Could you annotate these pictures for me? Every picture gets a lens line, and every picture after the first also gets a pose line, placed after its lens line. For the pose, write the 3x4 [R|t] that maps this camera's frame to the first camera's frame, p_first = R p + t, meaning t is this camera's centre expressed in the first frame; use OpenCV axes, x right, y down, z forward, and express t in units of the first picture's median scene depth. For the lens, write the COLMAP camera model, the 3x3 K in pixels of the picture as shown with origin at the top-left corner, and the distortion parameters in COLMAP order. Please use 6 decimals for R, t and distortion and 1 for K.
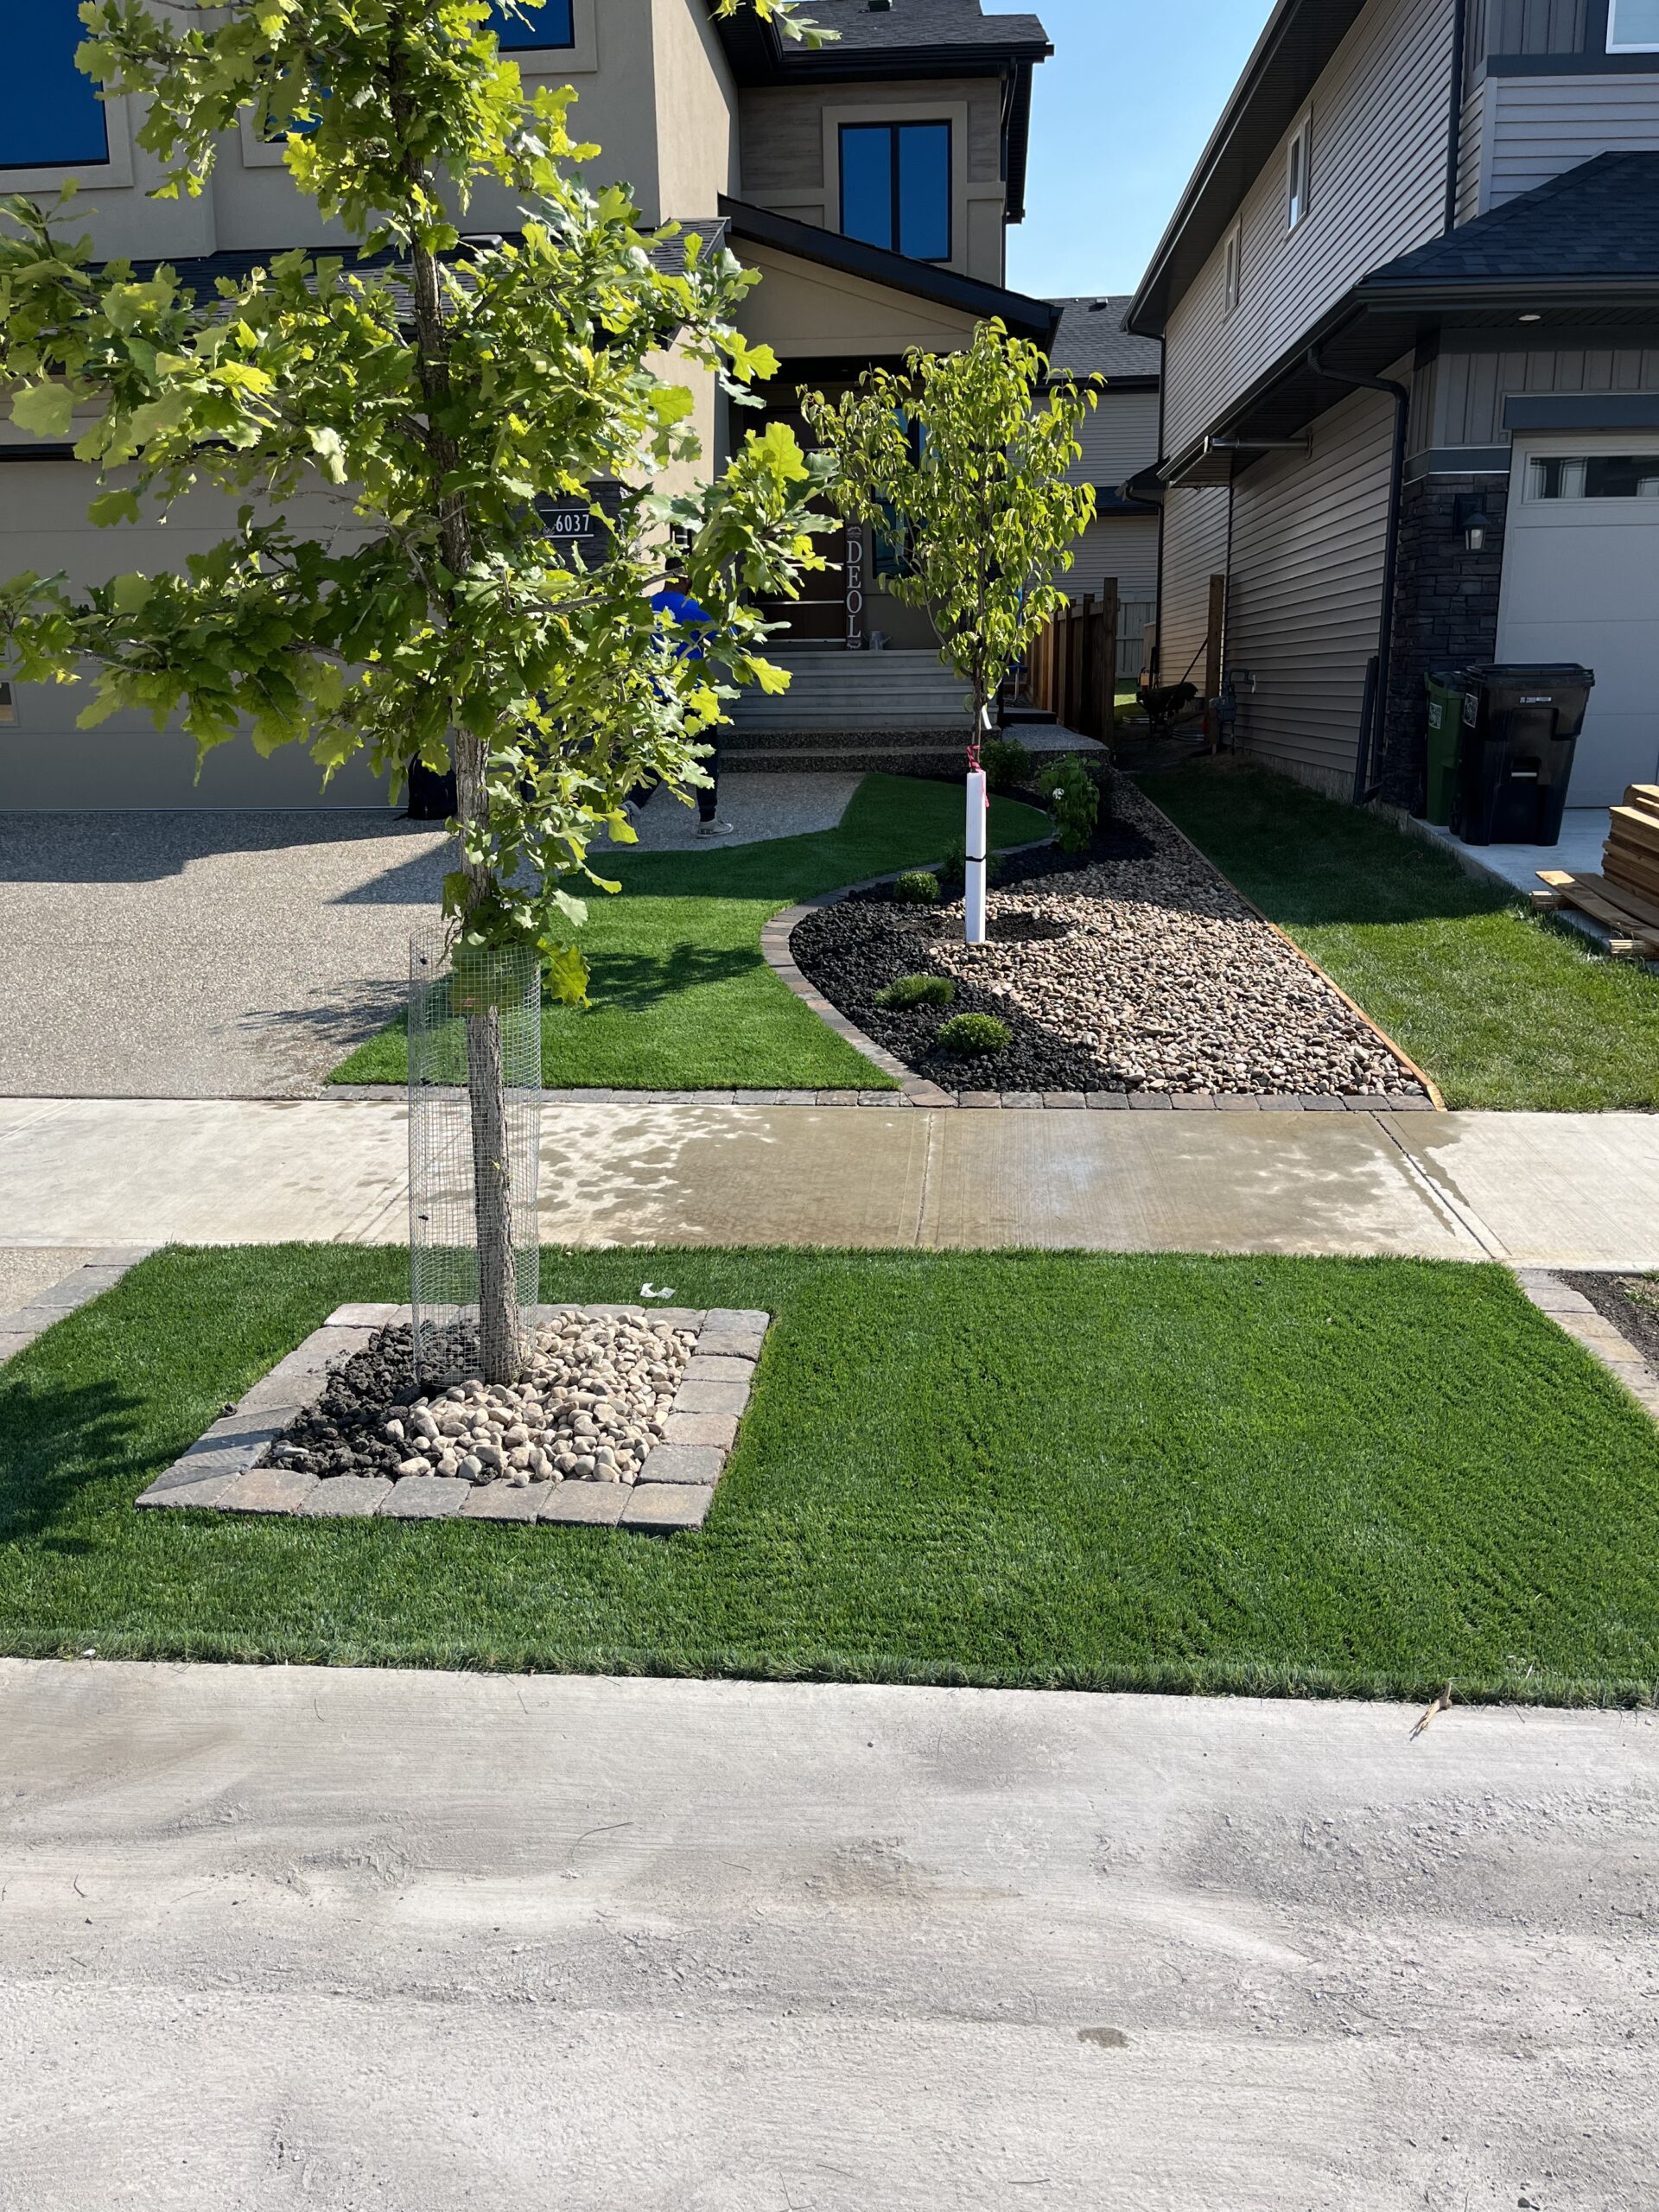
lens RADIAL K [[1756.6, 0, 829.5], [0, 1756.6, 1106.0], [0, 0, 1]] dist [0.092979, -0.149430]
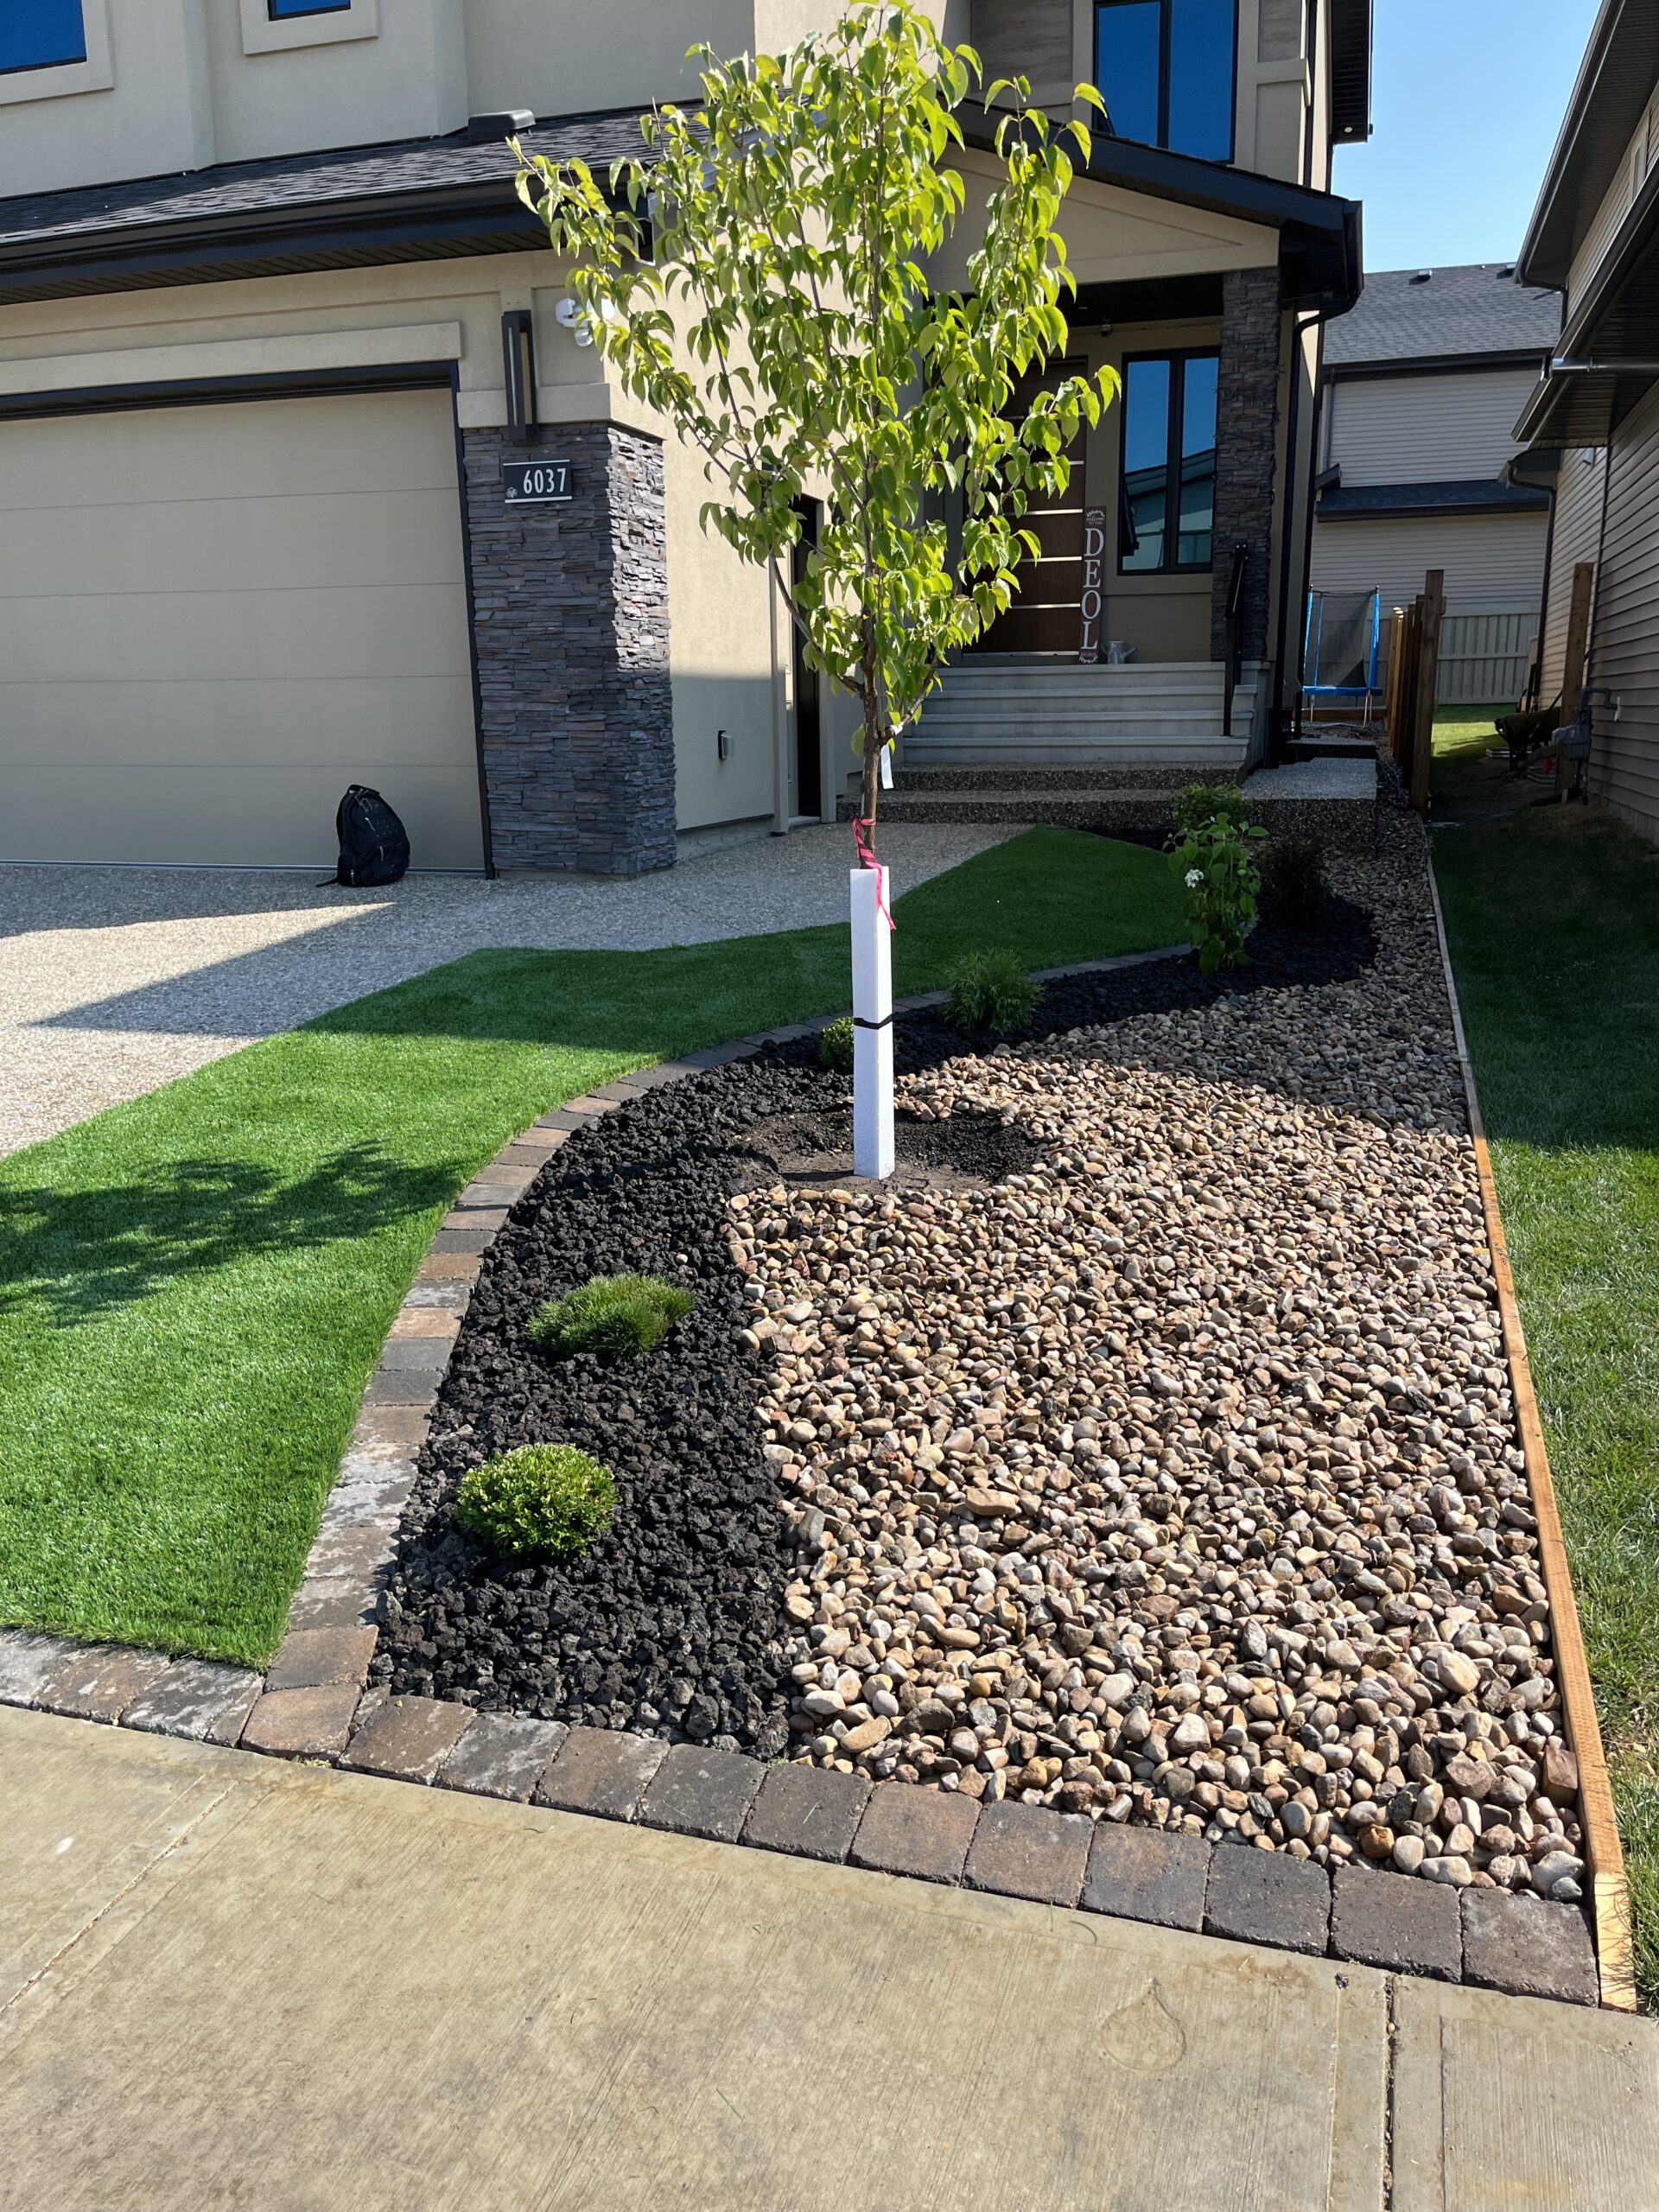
lens RADIAL K [[1756.6, 0, 829.5], [0, 1756.6, 1106.0], [0, 0, 1]] dist [0.092979, -0.149430]
pose [[0.974572, 0.053654, -0.217556, 0.175965], [-0.056441, 0.998384, -0.006613, -0.101286], [0.216849, 0.018723, 0.976026, 0.425852]]
